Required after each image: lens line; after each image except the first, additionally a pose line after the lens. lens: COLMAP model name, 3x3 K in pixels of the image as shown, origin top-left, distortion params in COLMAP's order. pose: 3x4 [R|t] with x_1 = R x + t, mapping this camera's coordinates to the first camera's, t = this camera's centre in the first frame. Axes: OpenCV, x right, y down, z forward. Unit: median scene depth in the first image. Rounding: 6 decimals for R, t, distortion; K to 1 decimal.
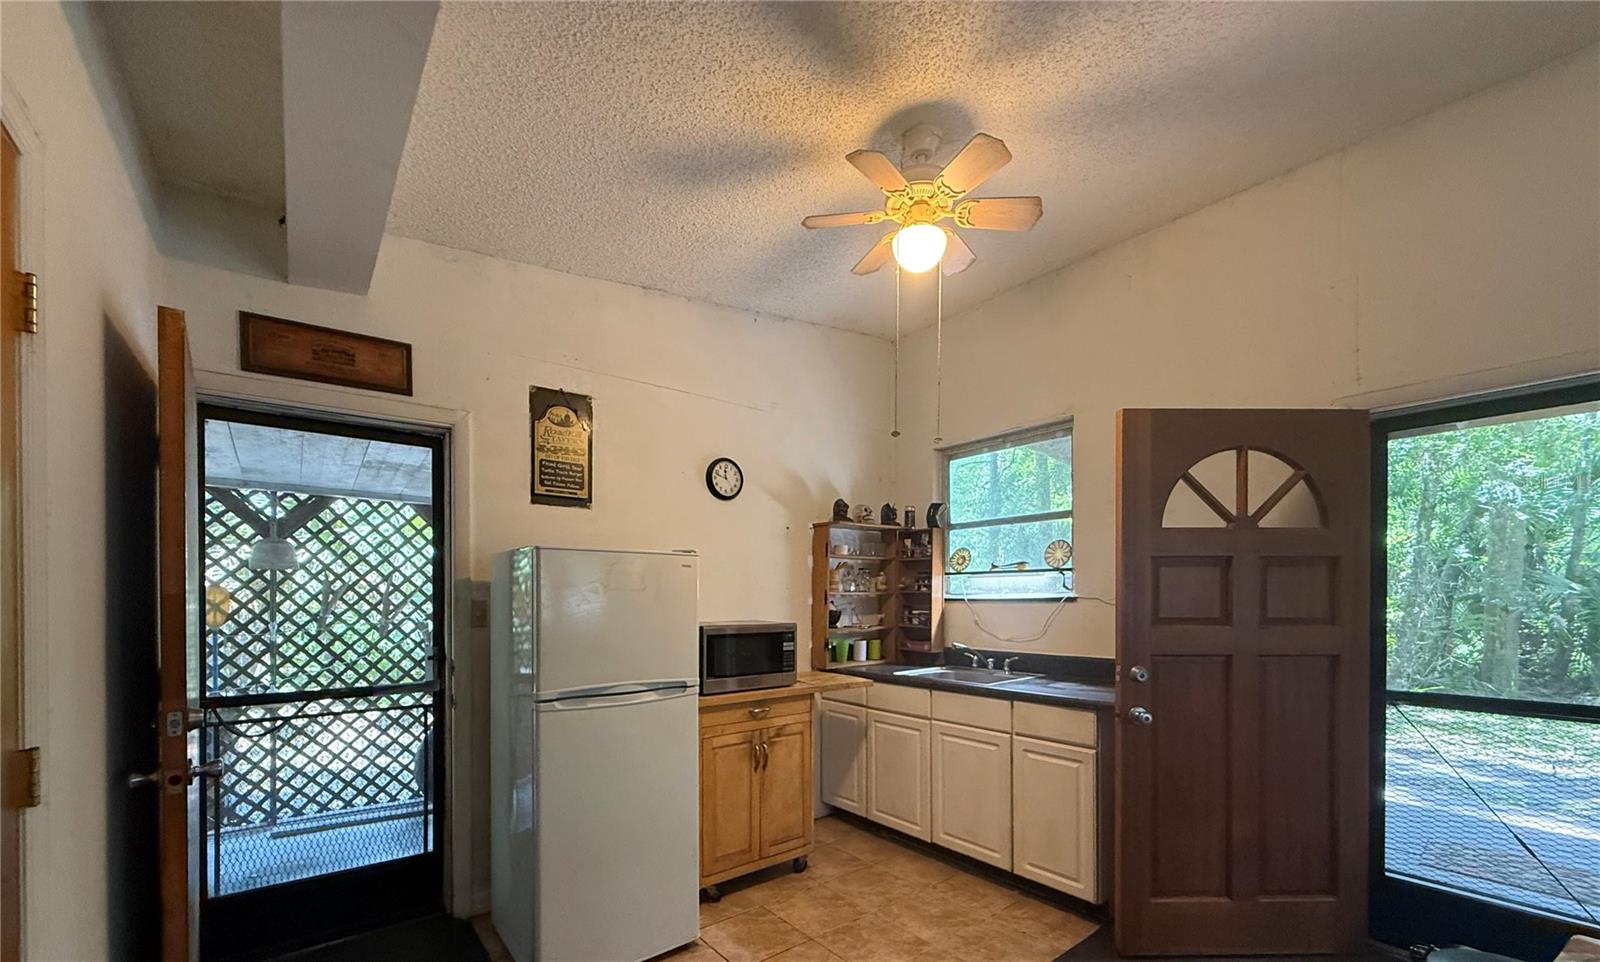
lens RADIAL K [[638.0, 0, 800.8], [0, 638.0, 601.2], [0, 0, 1]] dist [-0.000920, -0.000037]
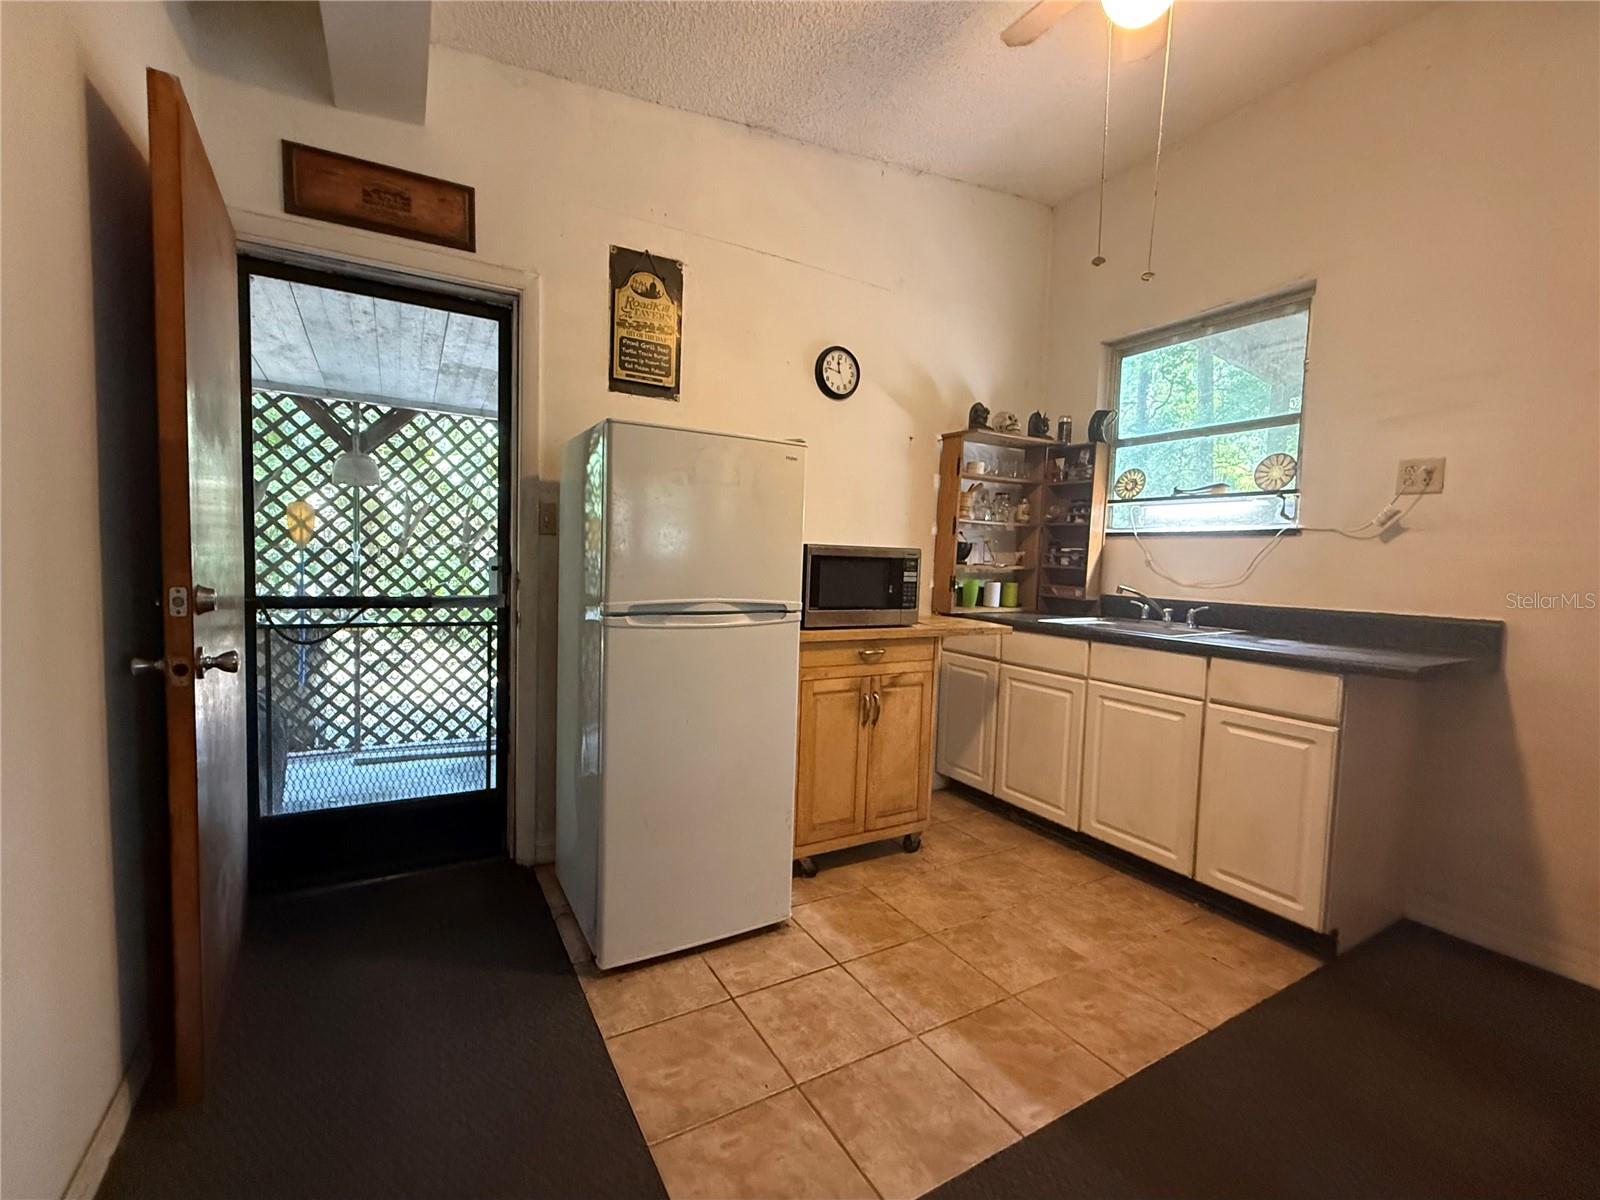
lens RADIAL K [[685.8, 0, 797.5], [0, 685.8, 601.0], [0, 0, 1]] dist [-0.001115, -0.000135]
pose [[0.988166, 0.043941, -0.146958, -0.030985], [-0.035529, 0.997603, 0.059385, 0.054503], [0.149215, -0.053461, 0.987358, 0.121321]]
